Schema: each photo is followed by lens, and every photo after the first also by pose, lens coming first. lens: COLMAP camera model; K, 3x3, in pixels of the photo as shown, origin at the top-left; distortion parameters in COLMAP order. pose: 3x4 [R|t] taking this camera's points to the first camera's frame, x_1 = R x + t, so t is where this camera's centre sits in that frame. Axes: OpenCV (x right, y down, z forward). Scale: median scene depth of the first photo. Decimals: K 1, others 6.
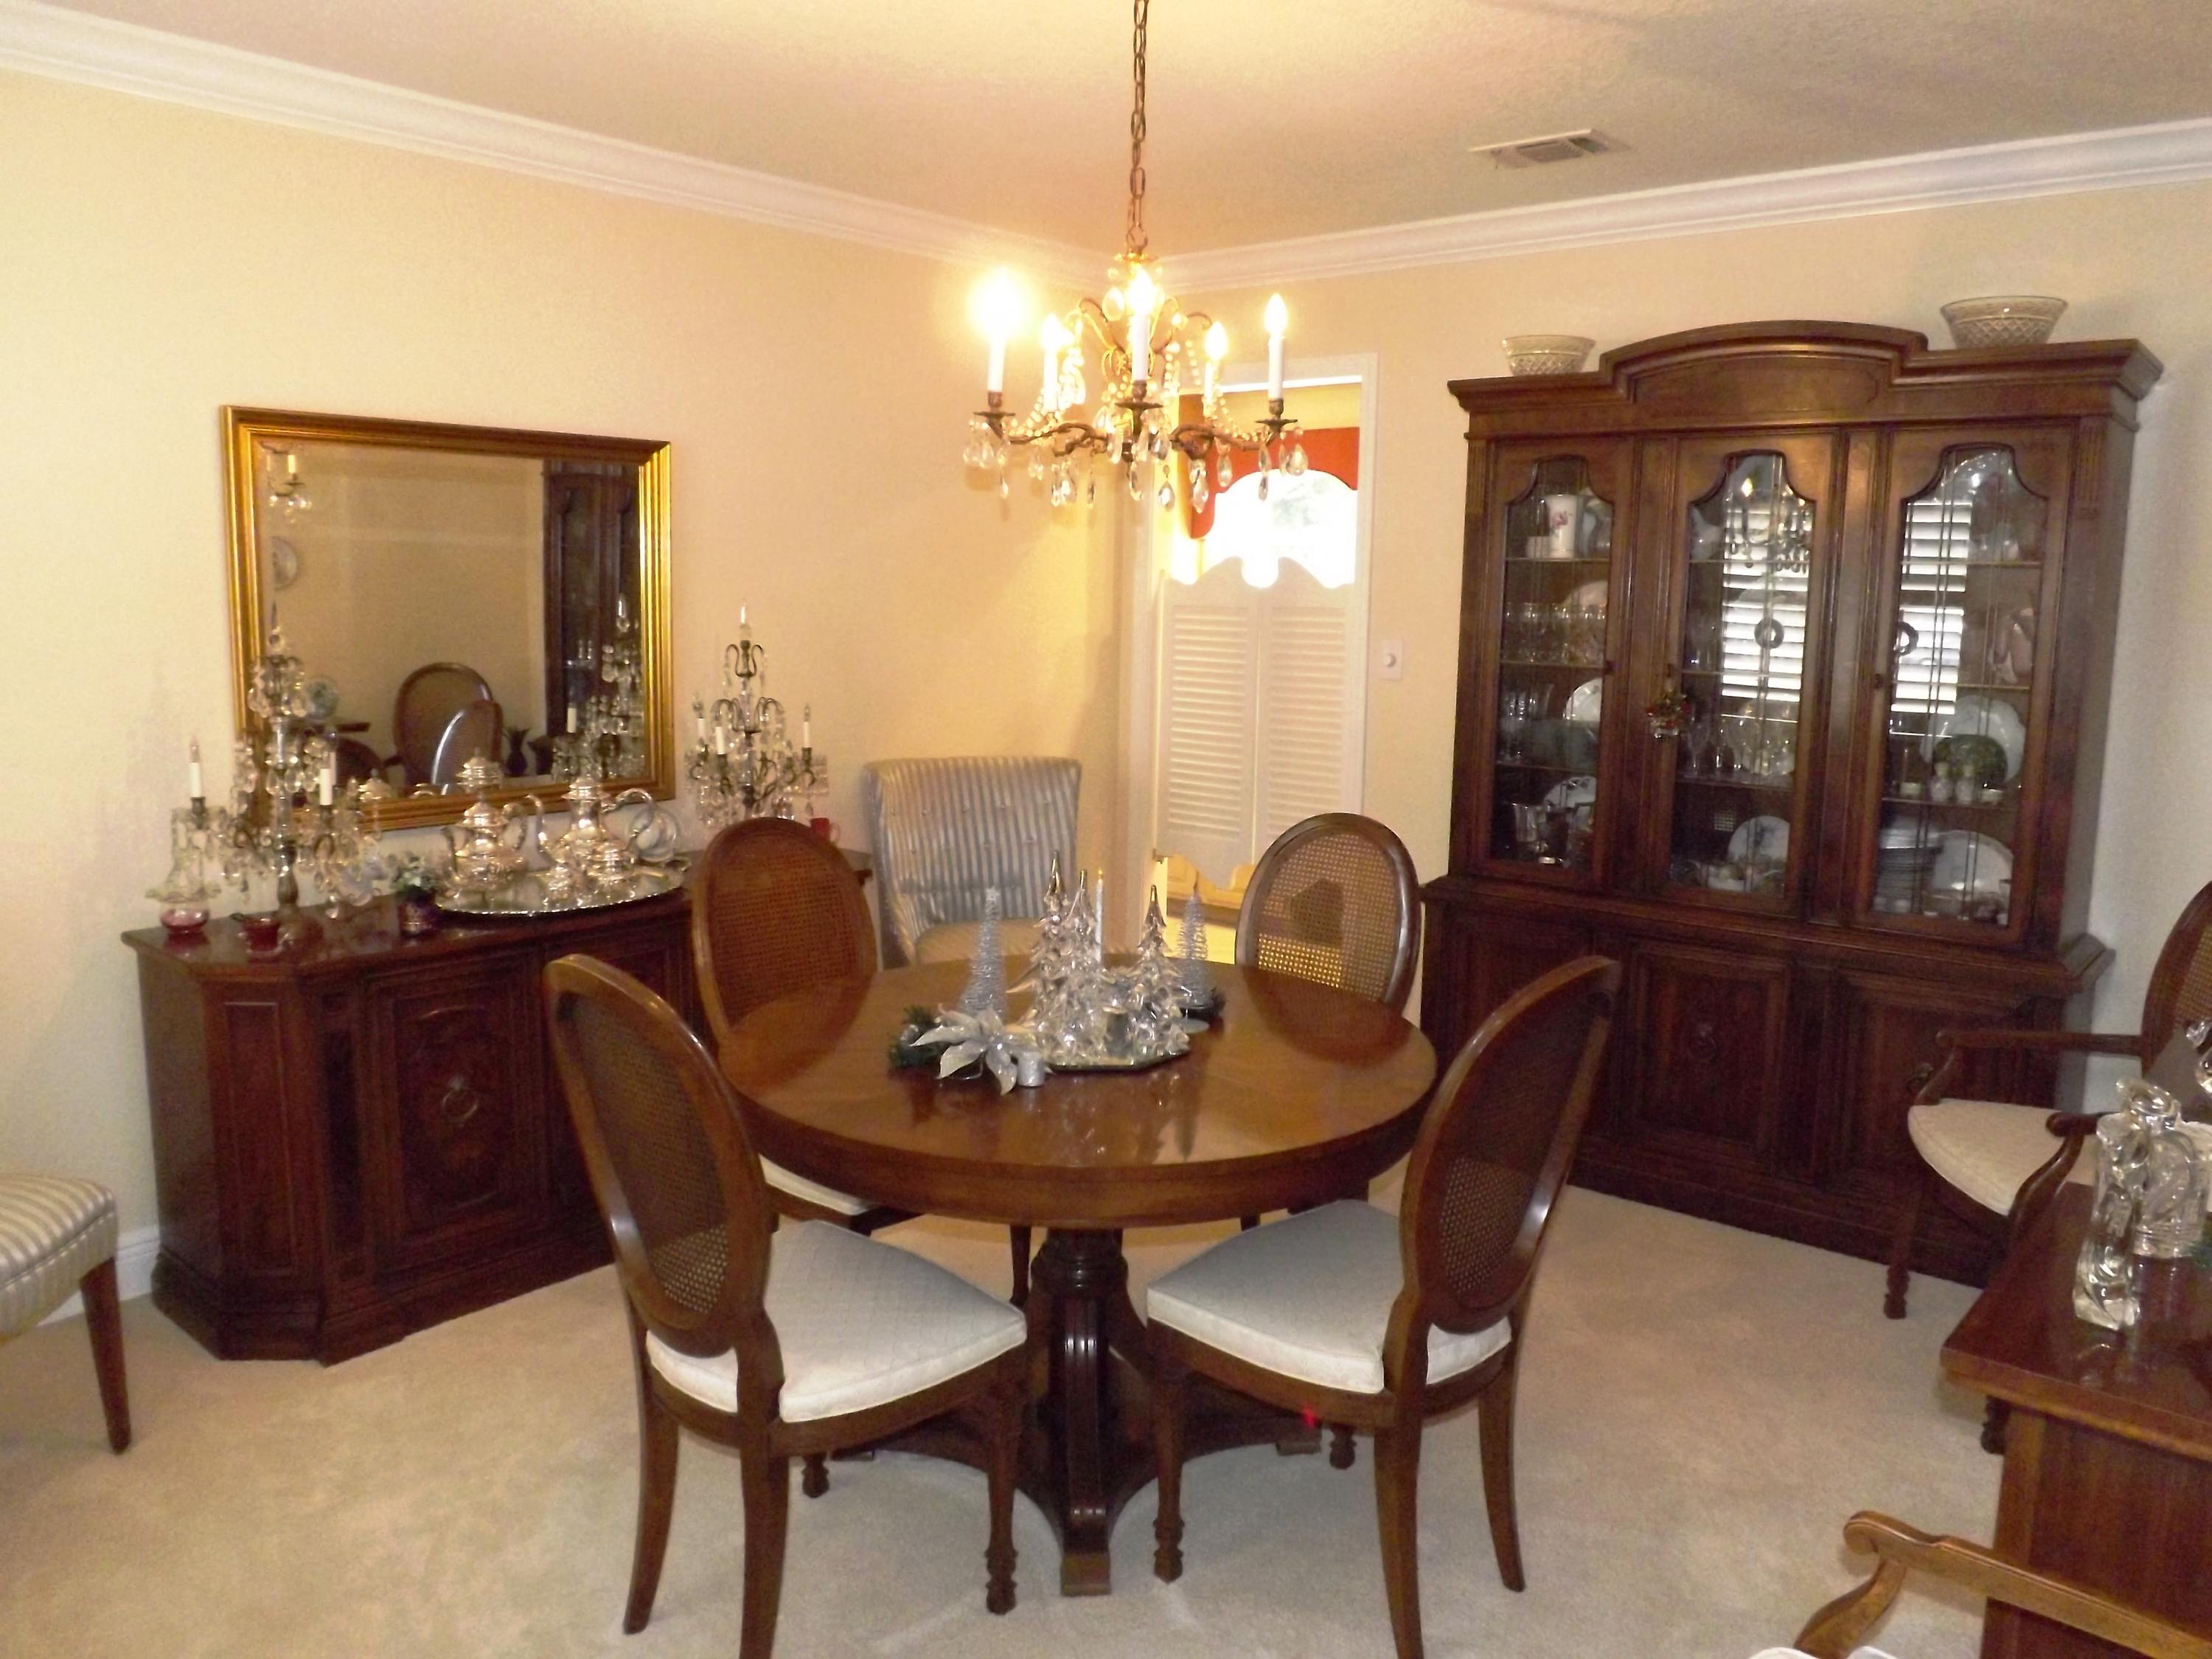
lens RADIAL K [[1621.4, 0, 1115.3], [0, 1621.4, 789.5], [0, 0, 1]] dist [-0.063096, 0.022756]
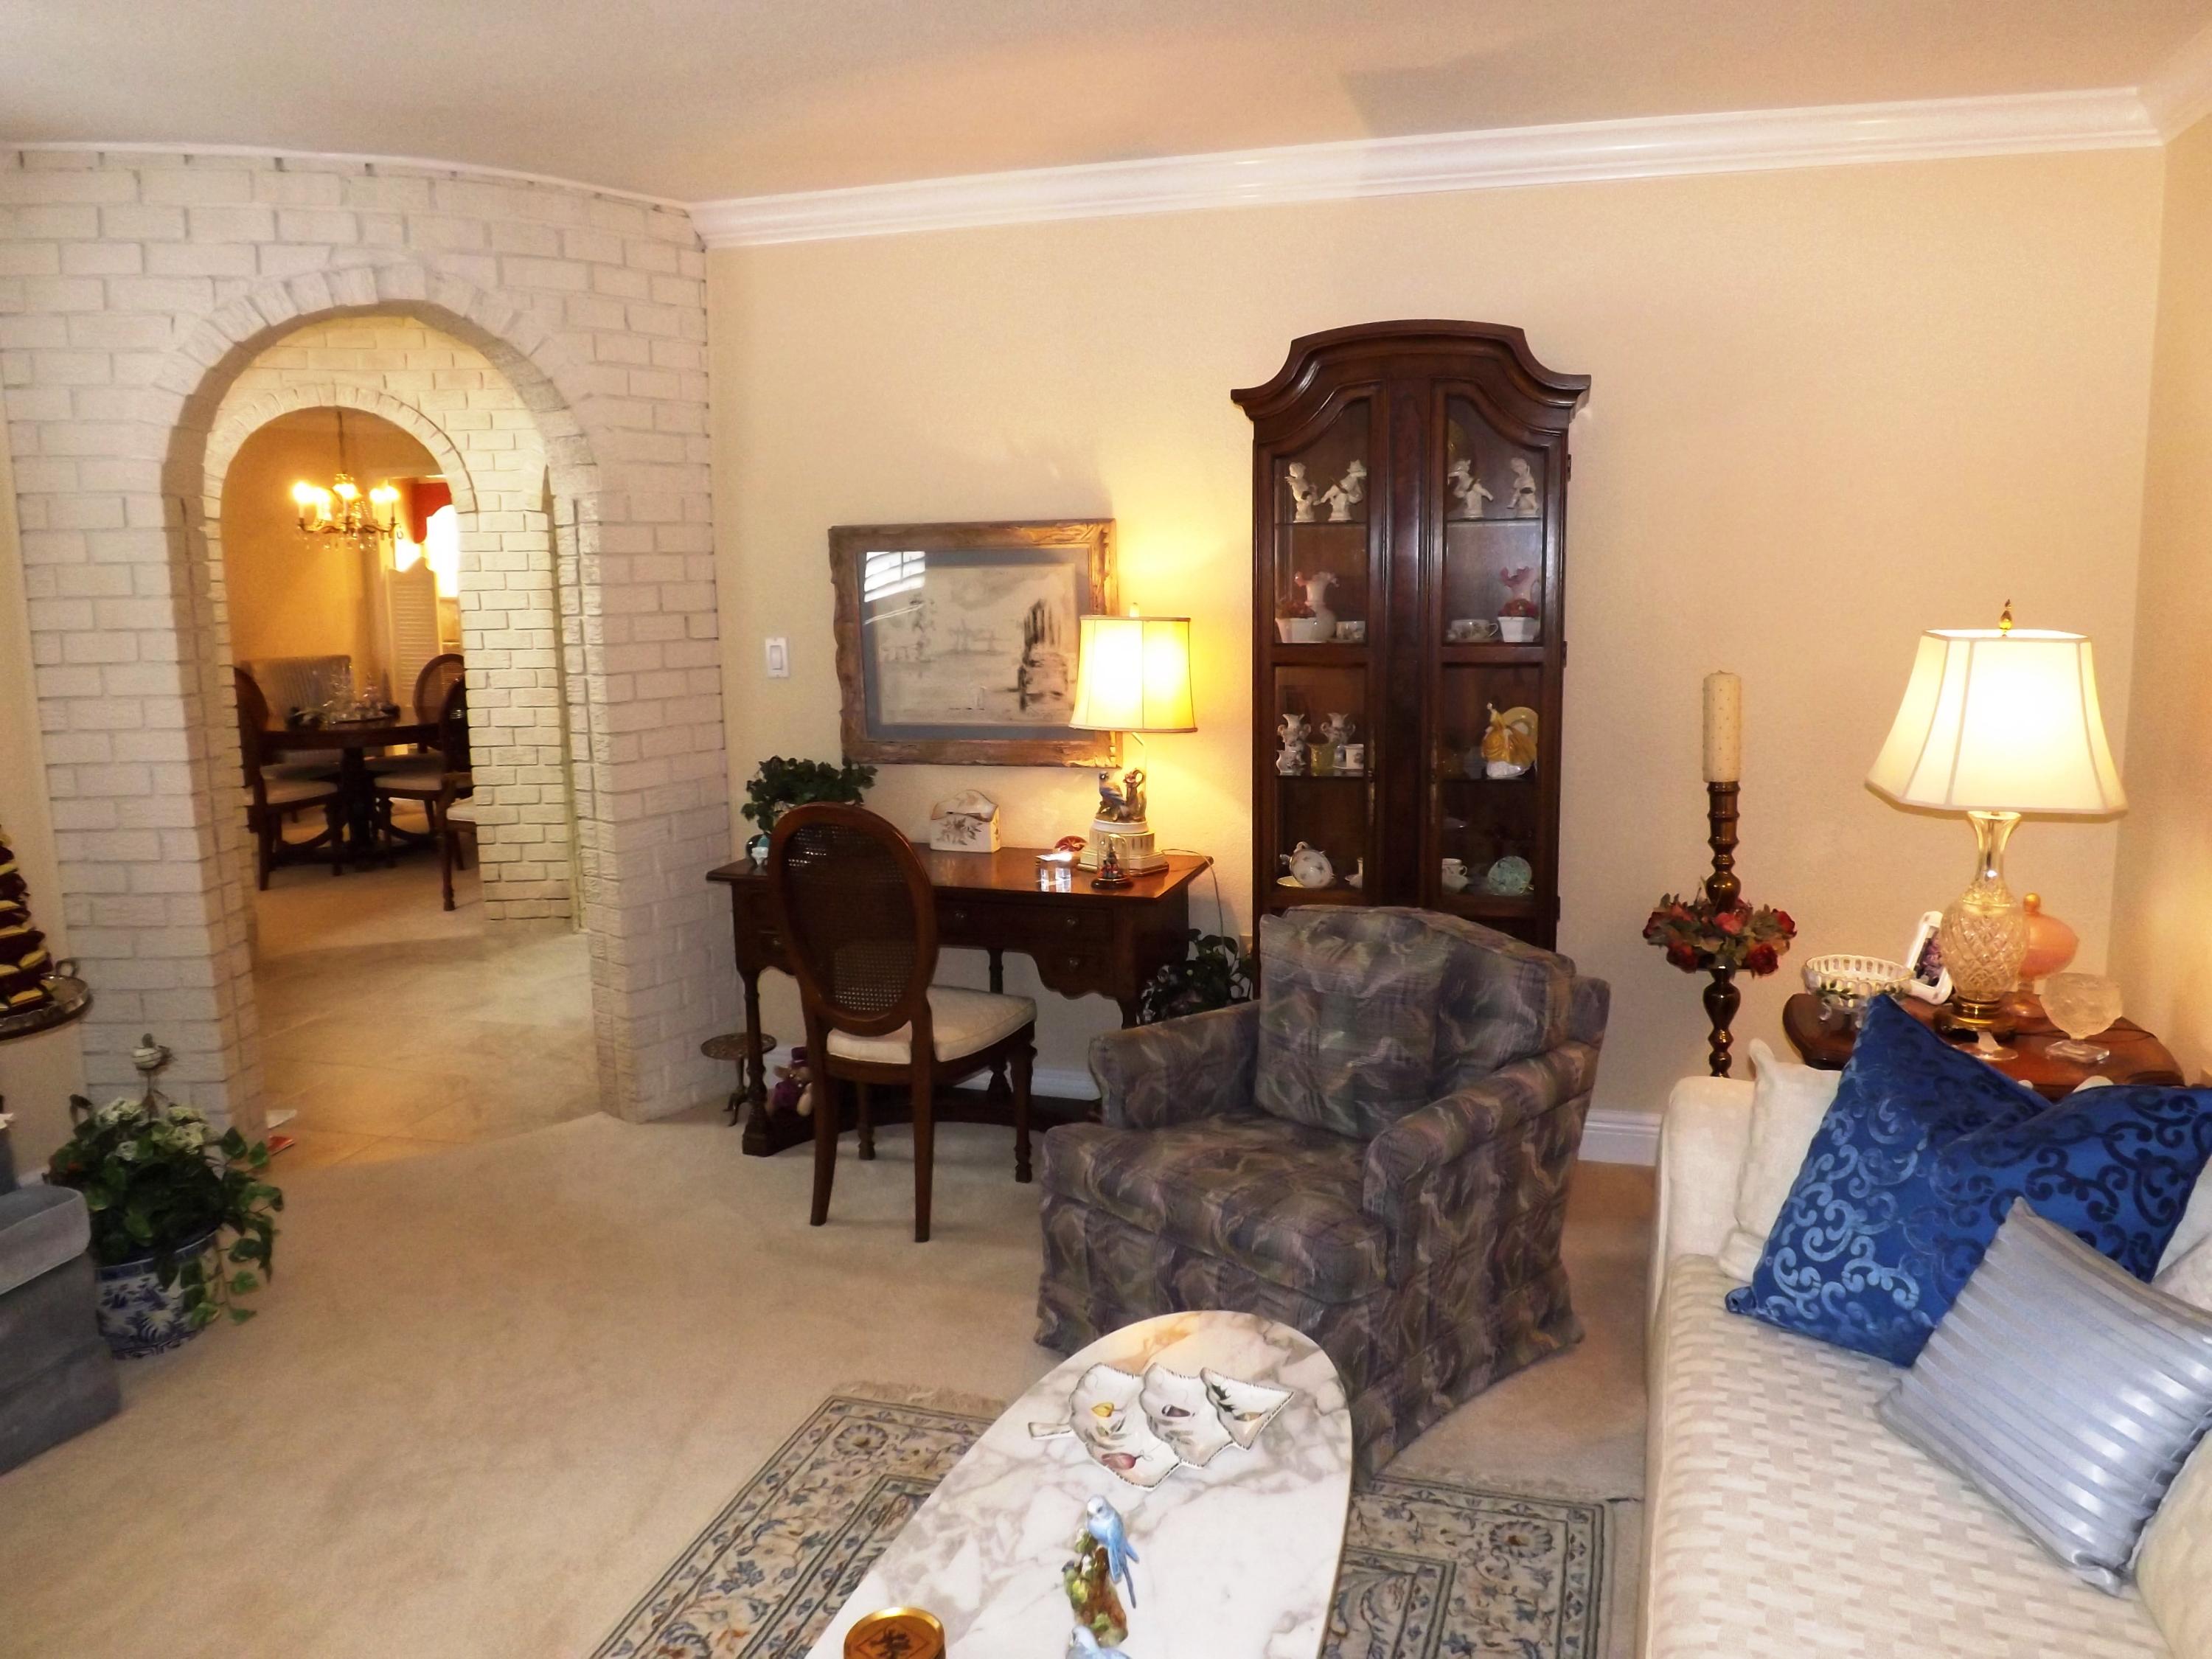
lens RADIAL K [[1621.4, 0, 1115.3], [0, 1621.4, 789.5], [0, 0, 1]] dist [-0.063096, 0.022756]
pose [[0.915092, -0.089448, 0.393199, 0.112188], [0.082187, 0.995992, 0.035301, 0.318038], [-0.394781, 0.000012, 0.918775, -2.576218]]
